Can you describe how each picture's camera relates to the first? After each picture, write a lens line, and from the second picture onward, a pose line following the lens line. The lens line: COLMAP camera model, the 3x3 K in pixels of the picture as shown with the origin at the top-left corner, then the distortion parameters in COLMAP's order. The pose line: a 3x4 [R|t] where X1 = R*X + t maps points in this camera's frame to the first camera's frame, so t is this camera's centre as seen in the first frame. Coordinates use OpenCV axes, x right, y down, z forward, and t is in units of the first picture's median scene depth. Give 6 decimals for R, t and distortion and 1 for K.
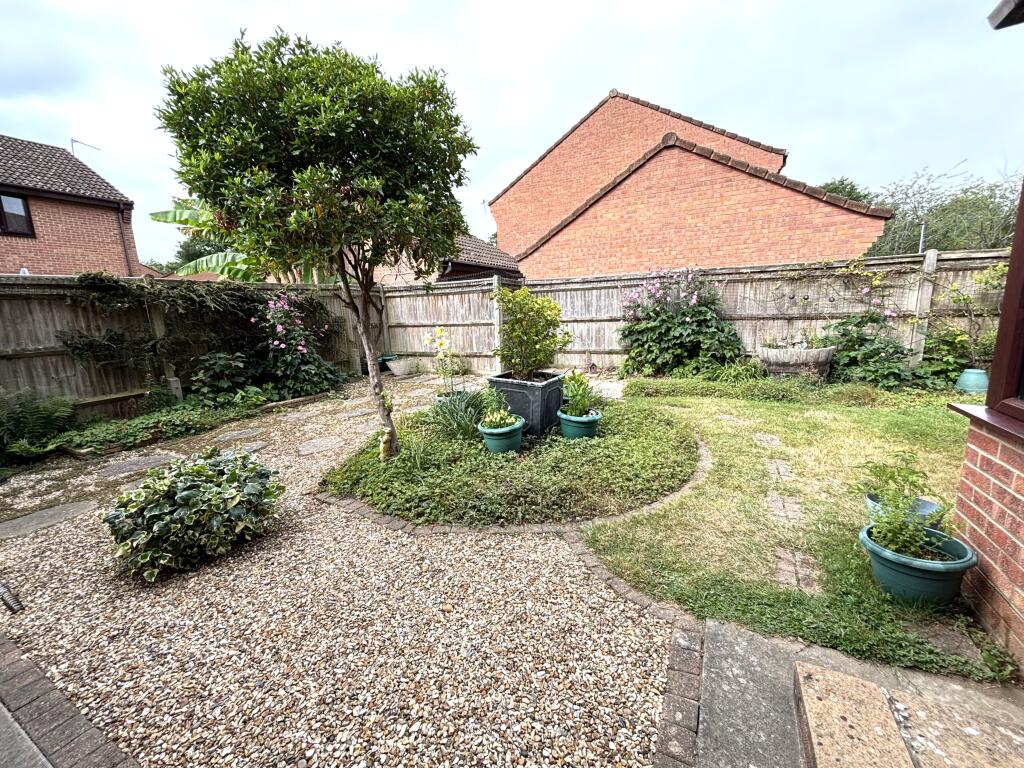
lens RADIAL K [[408.8, 0, 511.7], [0, 408.8, 385.0], [0, 0, 1]] dist [-0.010562, 0.000139]
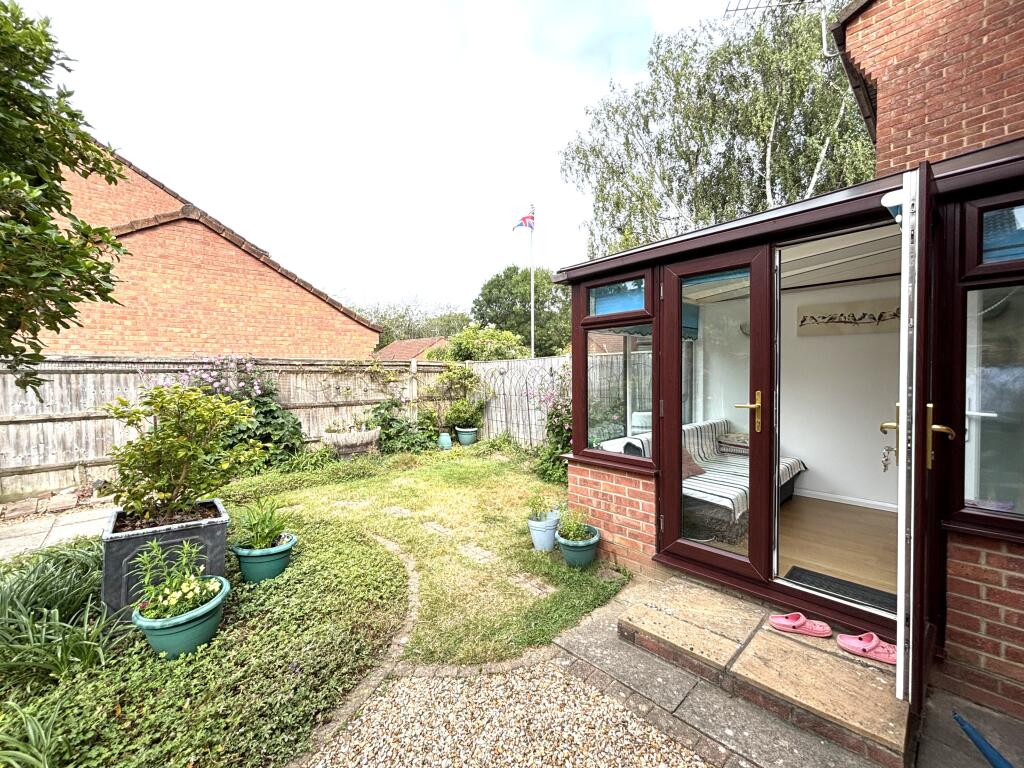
lens RADIAL K [[408.8, 0, 511.0], [0, 408.8, 383.8], [0, 0, 1]] dist [-0.010562, 0.000139]
pose [[0.345834, 0.012206, 0.938216, -0.234027], [0.171395, 0.982270, -0.075956, -0.051642], [-0.922509, 0.187074, 0.337610, 0.138651]]
